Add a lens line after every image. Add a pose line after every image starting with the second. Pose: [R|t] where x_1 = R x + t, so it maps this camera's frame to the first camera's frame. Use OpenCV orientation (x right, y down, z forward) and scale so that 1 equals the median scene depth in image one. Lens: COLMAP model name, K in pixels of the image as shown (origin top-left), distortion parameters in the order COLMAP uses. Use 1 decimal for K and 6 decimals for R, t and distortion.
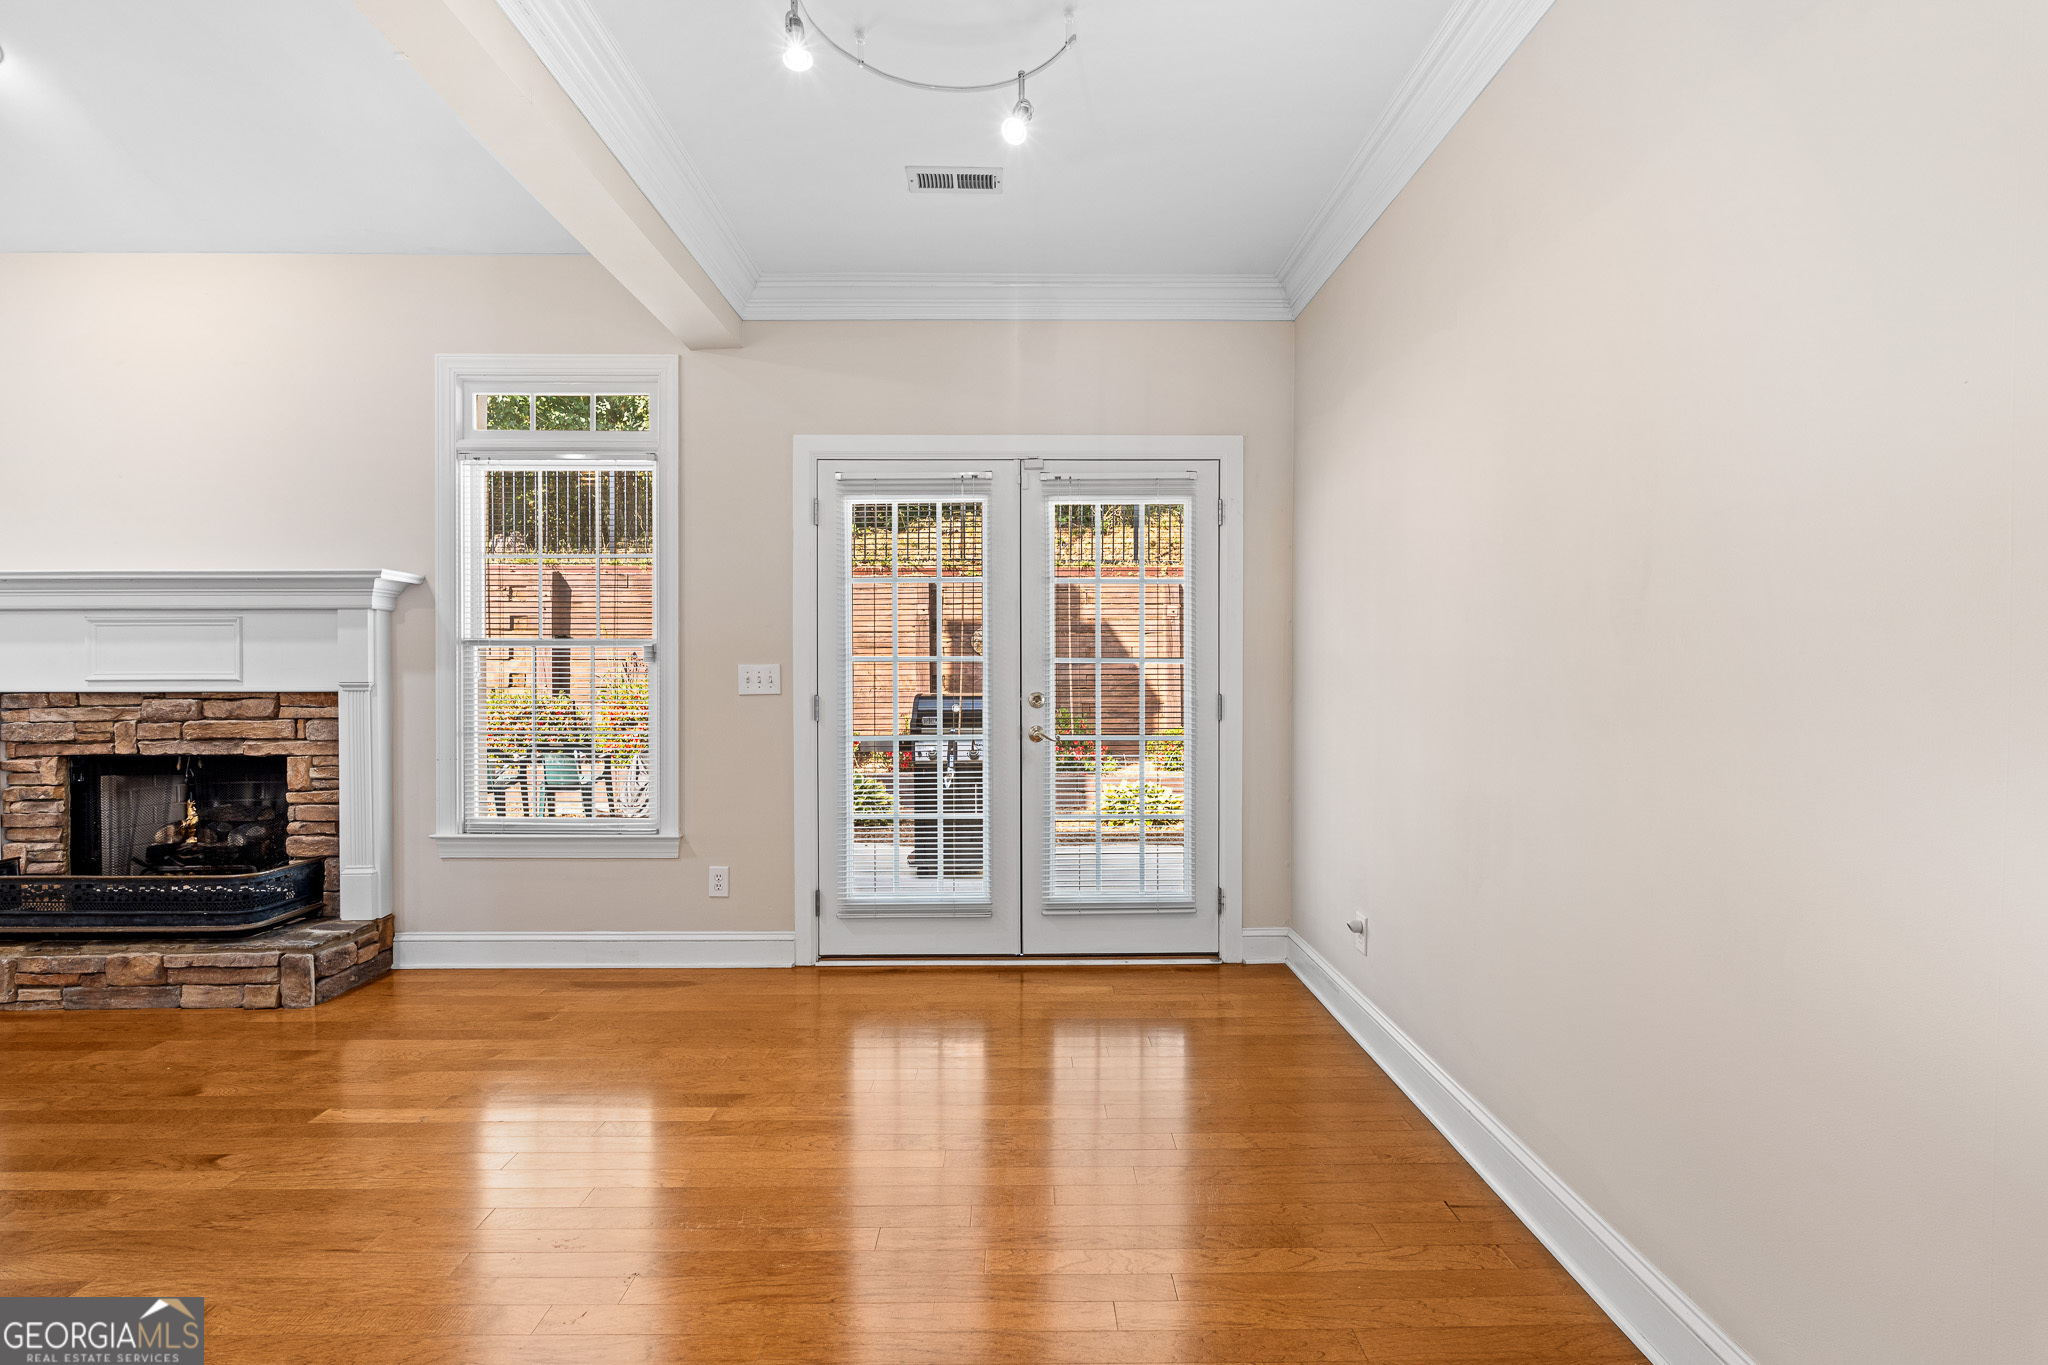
lens RADIAL K [[896.5, 0, 1030.5], [0, 896.5, 682.3], [0, 0, 1]] dist [-0.004917, -0.000425]
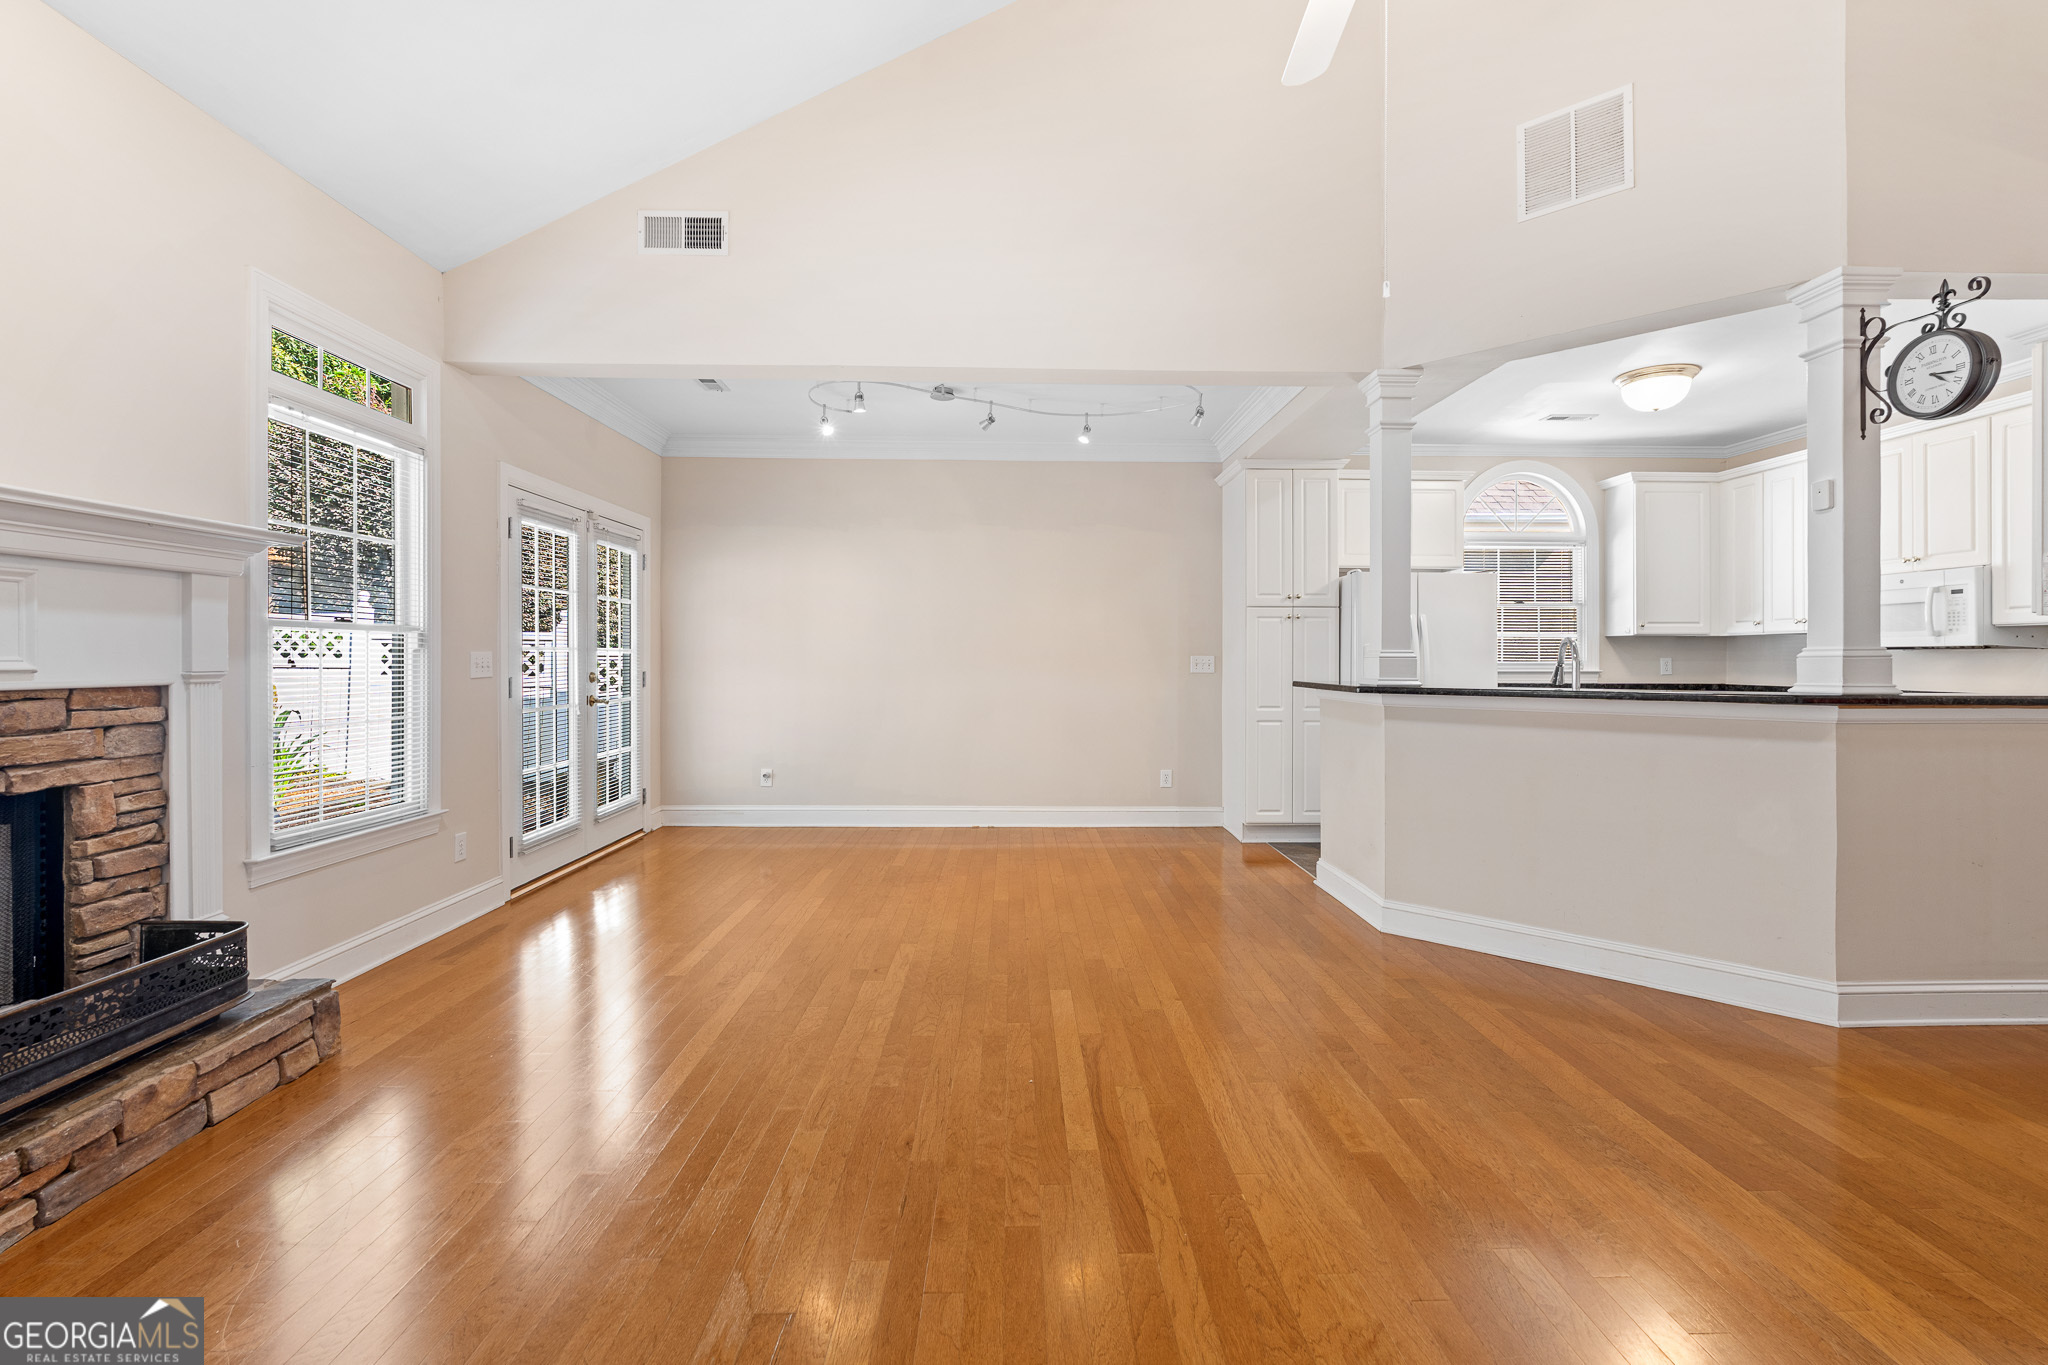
lens RADIAL K [[896.5, 0, 1031.1], [0, 896.5, 669.2], [0, 0, 1]] dist [-0.004917, -0.000425]
pose [[-0.010360, -0.011435, 0.999881, -1.504900], [0.010726, 0.999876, 0.011546, -0.003170], [-0.999889, 0.010844, -0.010236, 0.308734]]
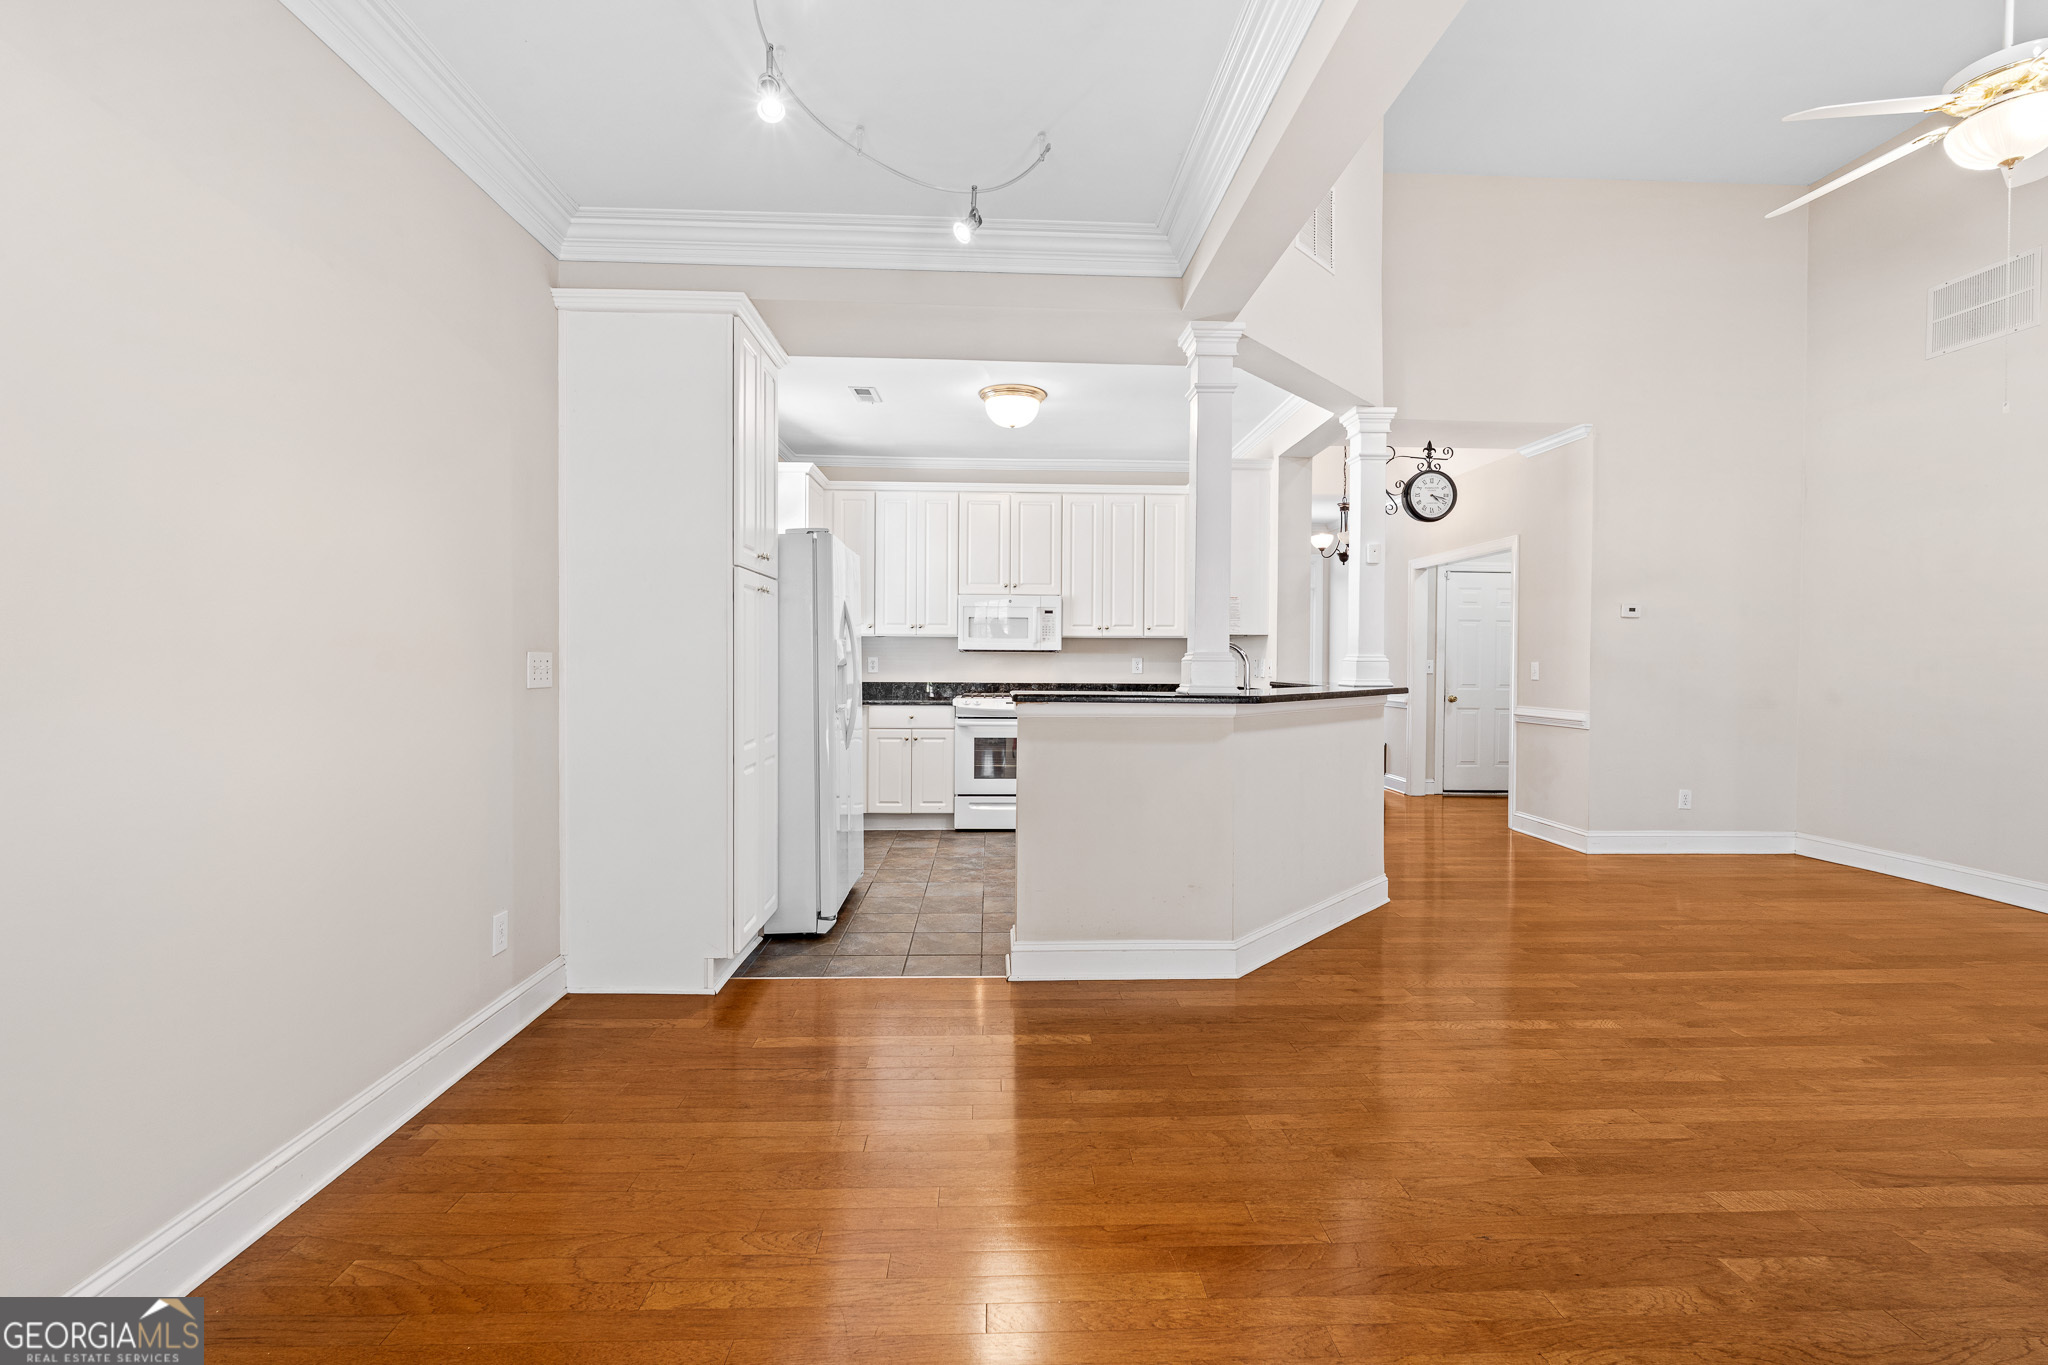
lens RADIAL K [[896.5, 0, 1022.7], [0, 896.5, 683.1], [0, 0, 1]] dist [-0.004917, -0.000425]
pose [[-0.999769, -0.005433, -0.020804, -0.125380], [-0.006286, 0.999133, 0.041156, -0.015939], [0.020562, 0.041277, -0.998936, 0.822892]]
